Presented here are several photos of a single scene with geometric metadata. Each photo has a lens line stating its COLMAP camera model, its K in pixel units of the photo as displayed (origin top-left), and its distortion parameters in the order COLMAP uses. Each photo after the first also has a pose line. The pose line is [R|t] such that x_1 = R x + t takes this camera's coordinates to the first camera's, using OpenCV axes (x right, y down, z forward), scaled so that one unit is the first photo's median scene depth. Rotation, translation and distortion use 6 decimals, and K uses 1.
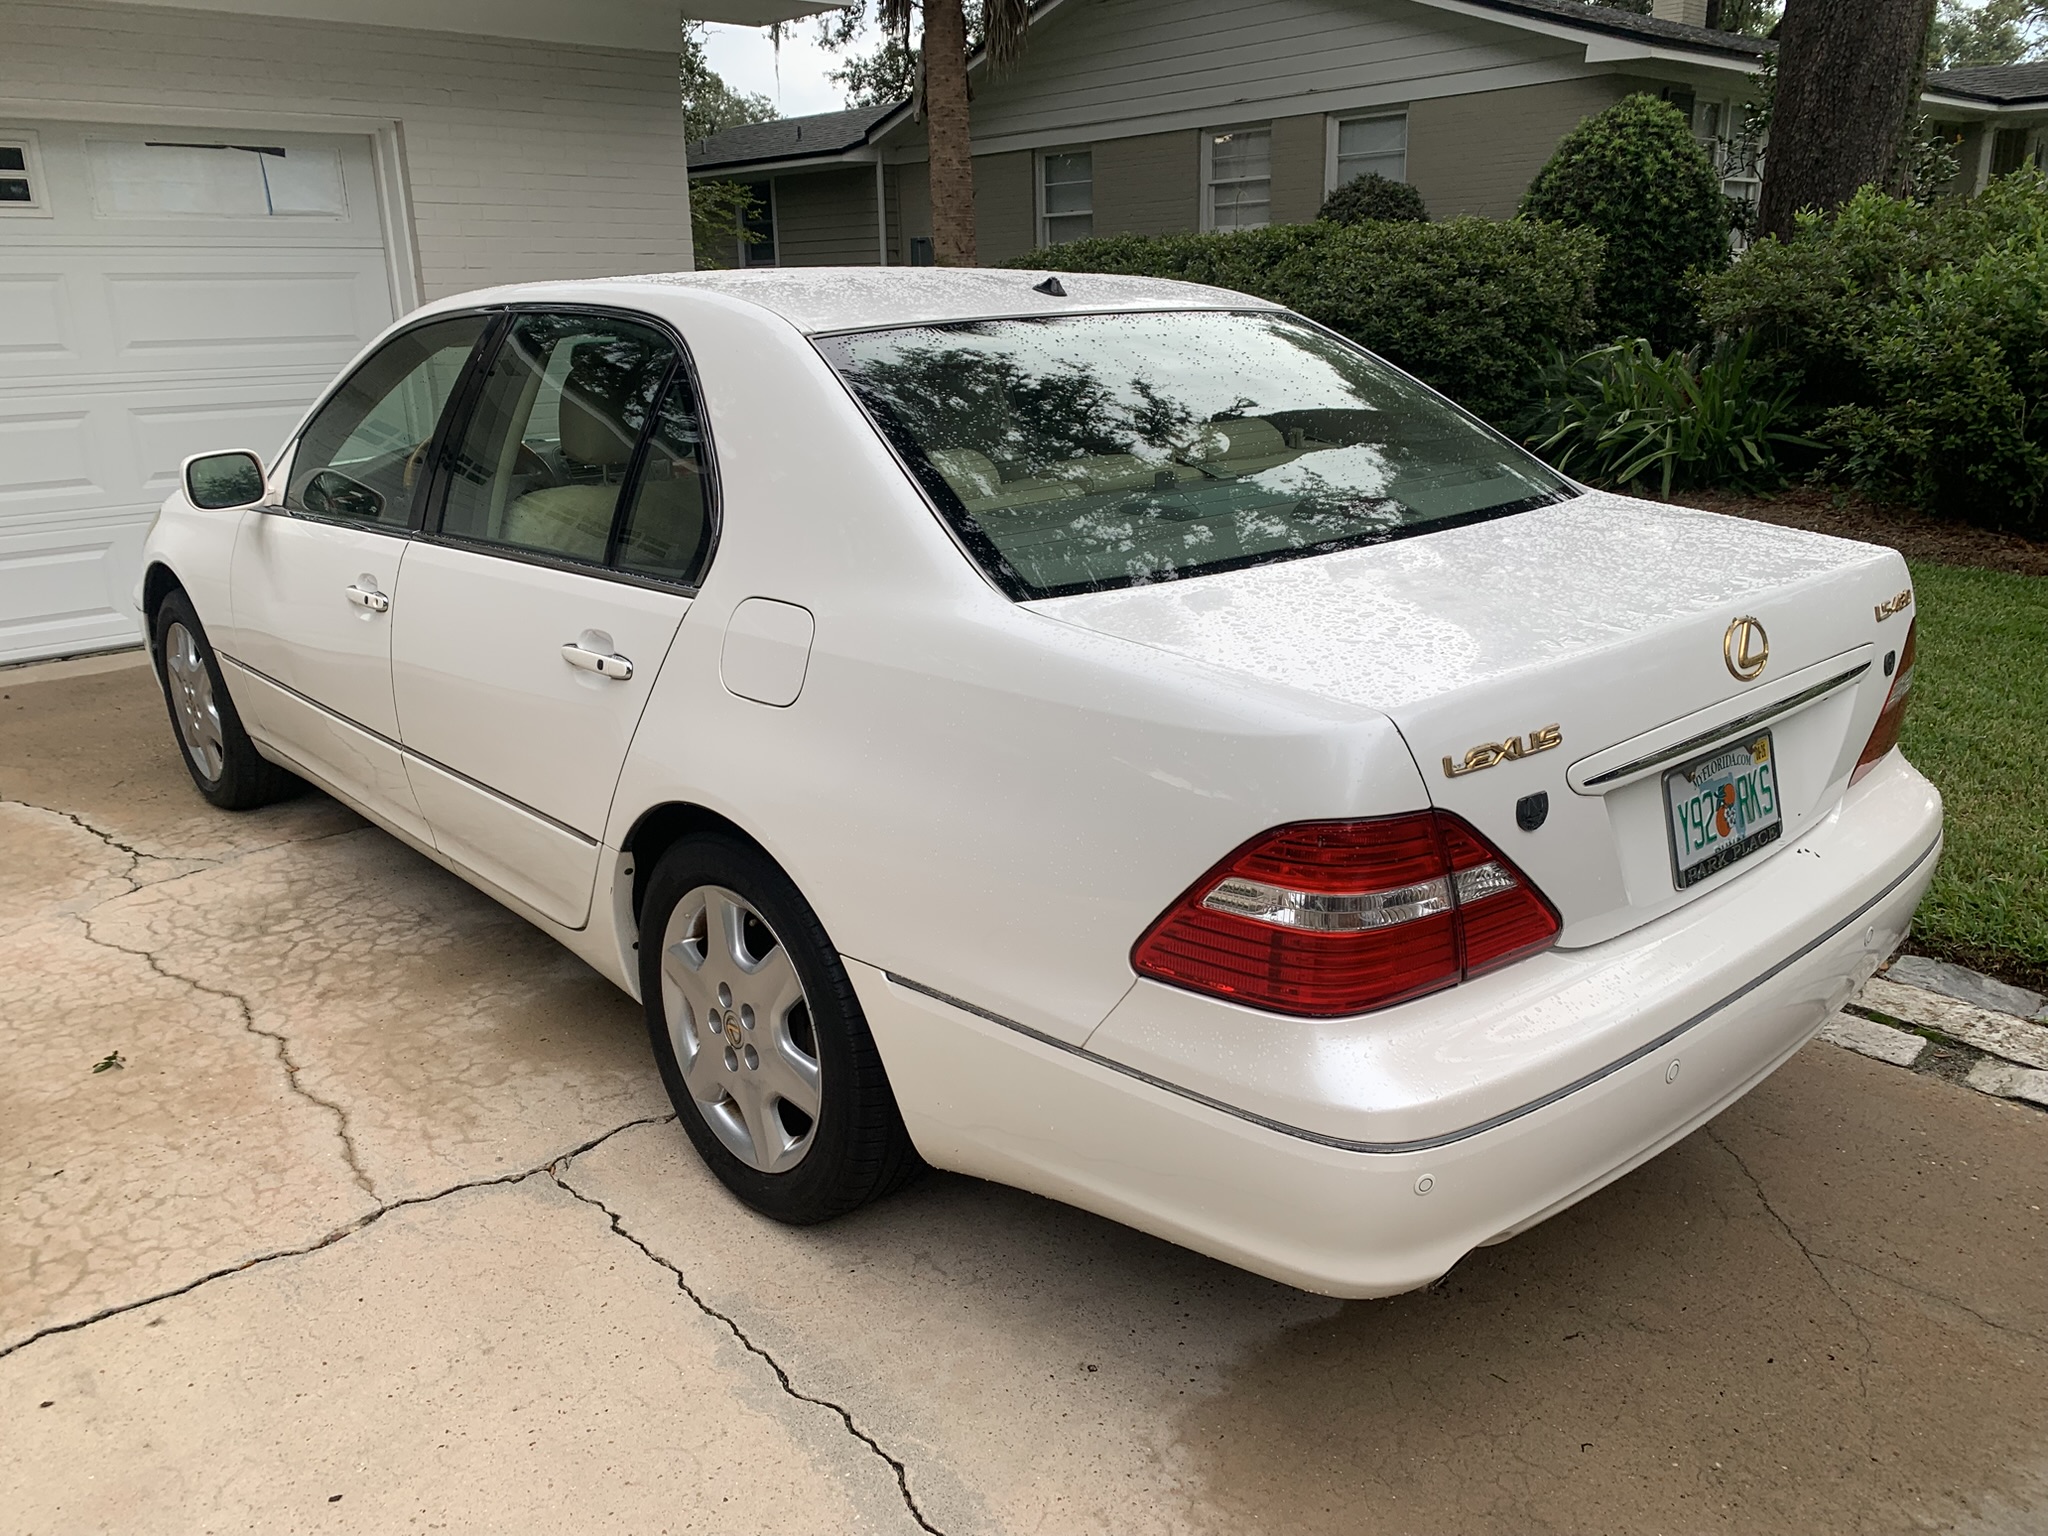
lens RADIAL K [[1544.9, 0, 1017.4], [0, 1544.9, 746.3], [0, 0, 1]] dist [-0.000412, 0.009945]
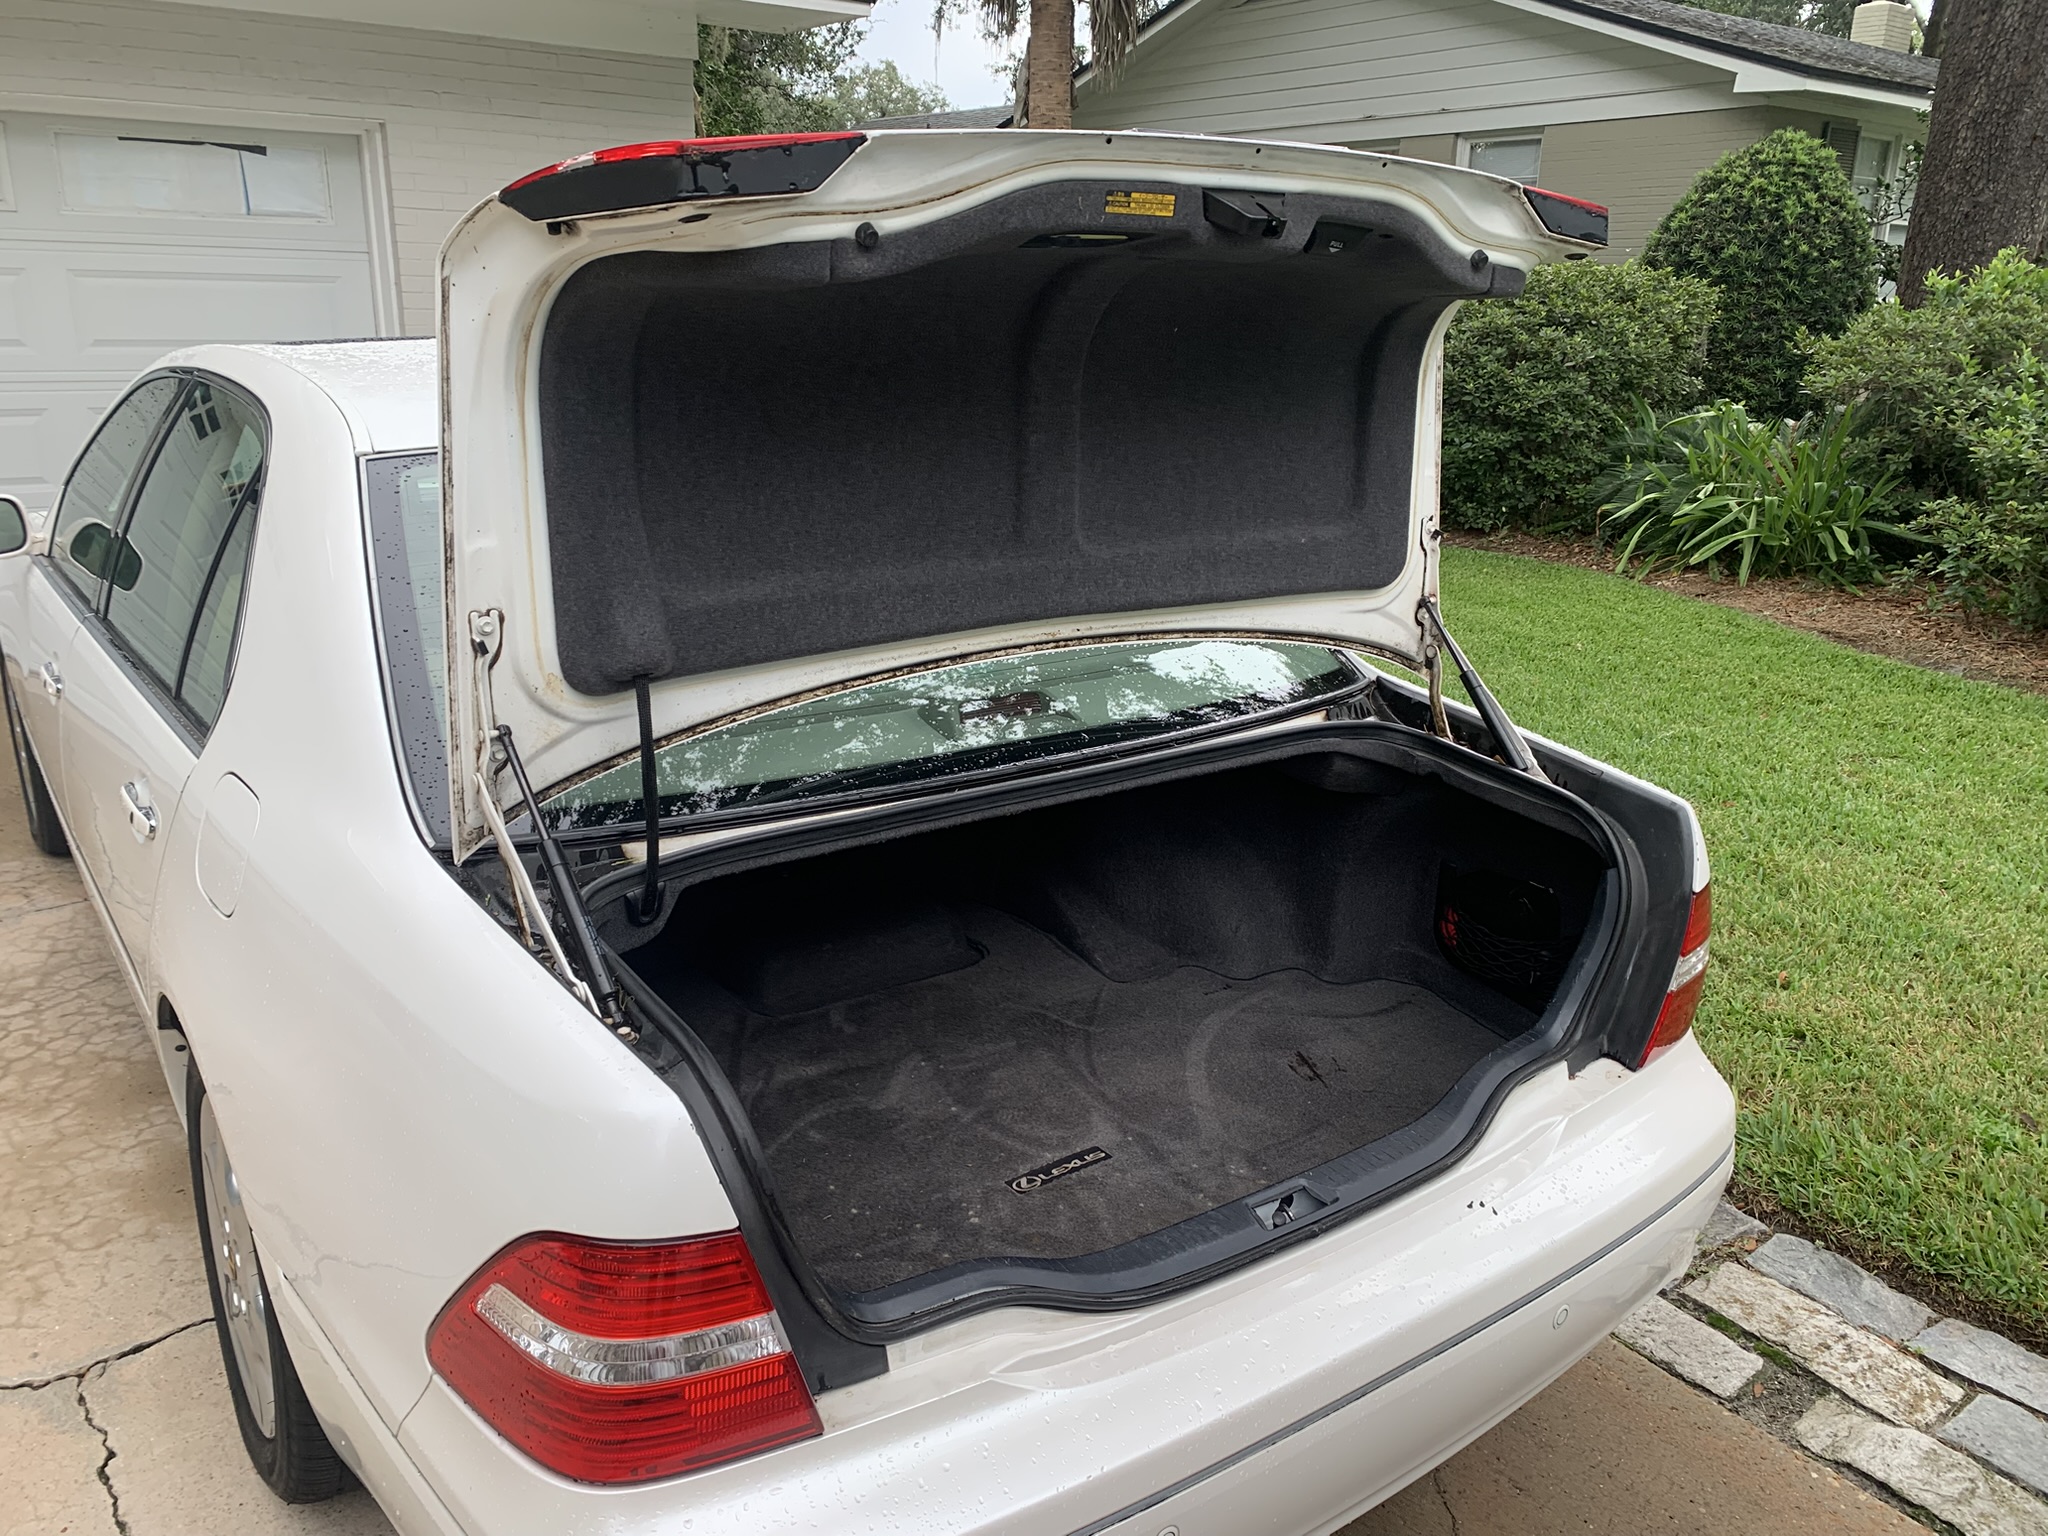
lens RADIAL K [[1540.9, 0, 1024.0], [0, 1540.9, 768.0], [0, 0, 1]] dist [0.007405, -0.000751]
pose [[0.993309, 0.075451, -0.087427, 0.077733], [-0.073979, 0.997060, 0.019967, -0.035498], [0.088677, -0.013365, 0.995971, 0.048102]]
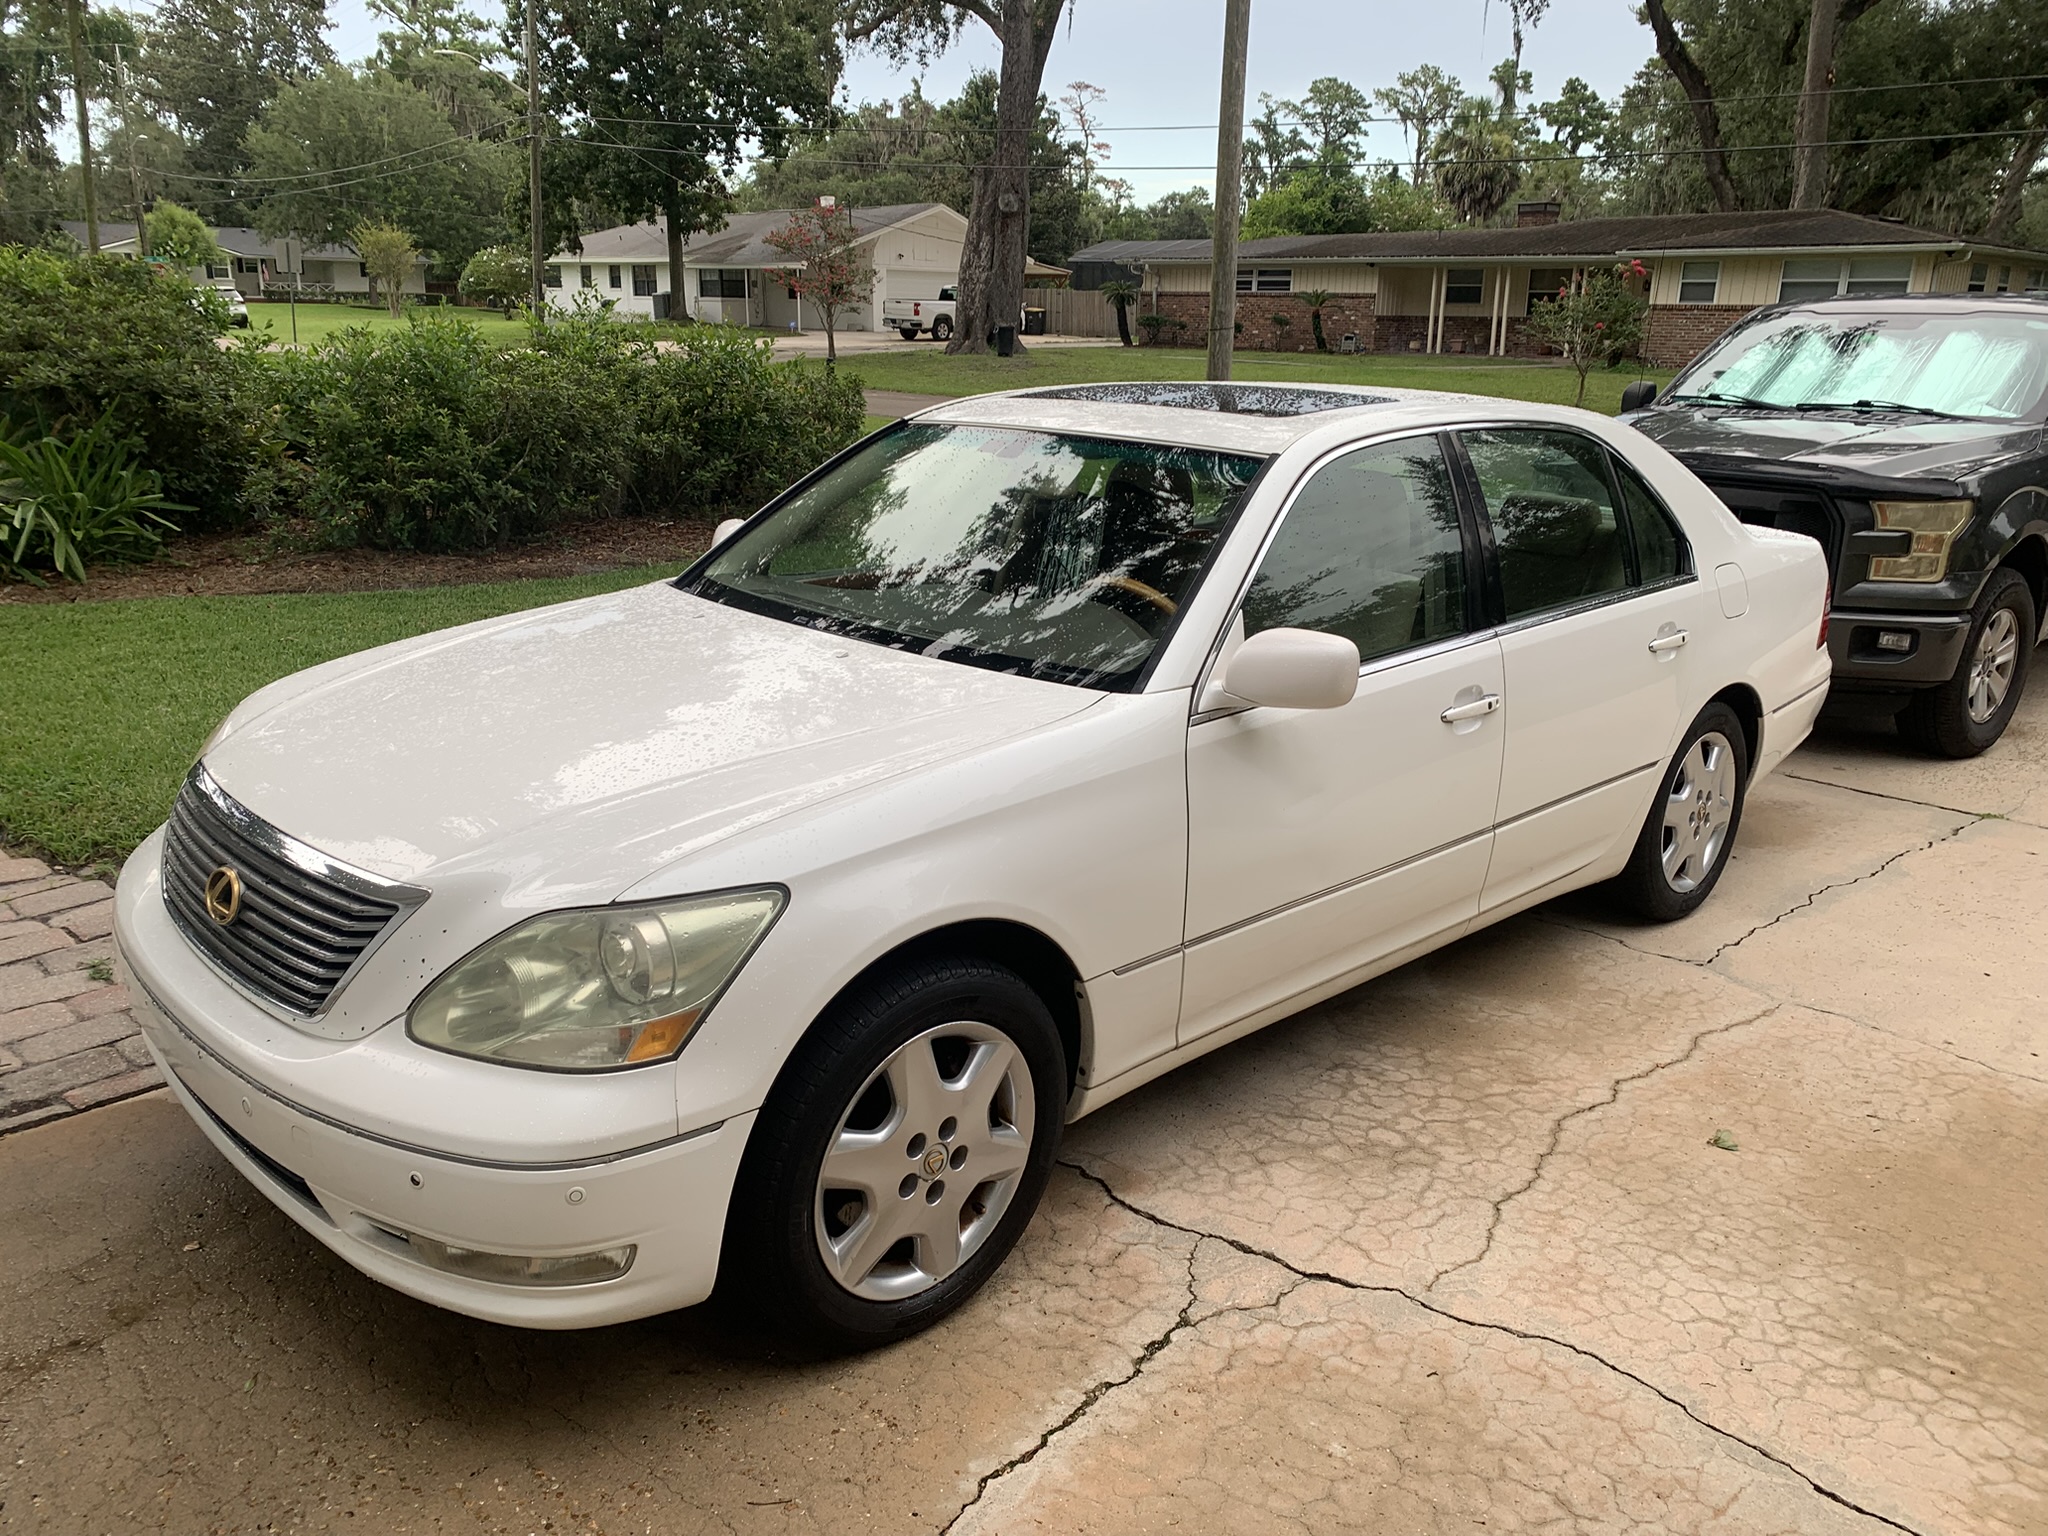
lens RADIAL K [[1540.9, 0, 1024.0], [0, 1540.9, 768.0], [0, 0, 1]] dist [0.007405, -0.000751]
pose [[-0.043413, -0.223763, 0.973676, -0.473567], [0.268466, 0.936135, 0.227105, -0.121954], [-0.962311, 0.271258, 0.019432, 0.426238]]
